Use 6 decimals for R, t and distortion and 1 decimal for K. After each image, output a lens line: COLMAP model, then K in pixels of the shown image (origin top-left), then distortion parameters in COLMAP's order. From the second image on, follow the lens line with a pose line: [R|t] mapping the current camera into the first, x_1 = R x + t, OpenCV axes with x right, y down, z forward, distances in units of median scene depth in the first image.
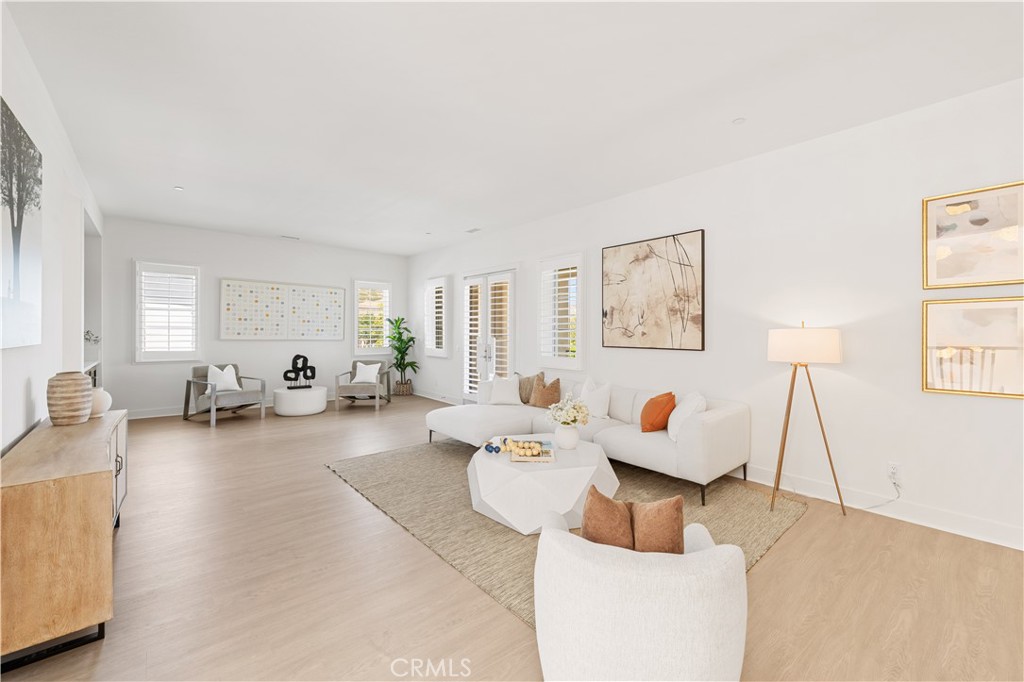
lens RADIAL K [[384.3, 0, 520.1], [0, 384.3, 333.1], [0, 0, 1]] dist [0.006576, -0.001800]
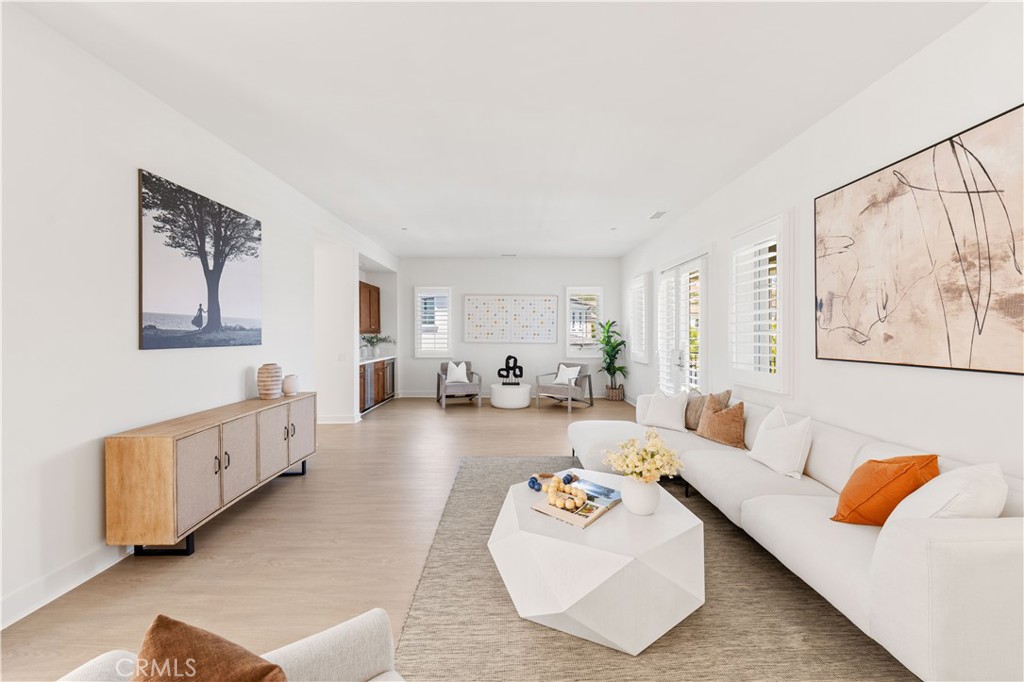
lens RADIAL K [[373.2, 0, 522.3], [0, 373.2, 338.9], [0, 0, 1]] dist [0.002849, -0.001777]
pose [[0.771909, 0.001590, -0.635731, 0.185709], [0.002395, 0.999983, 0.005409, -0.000309], [0.635729, -0.005697, 0.771891, 0.187335]]
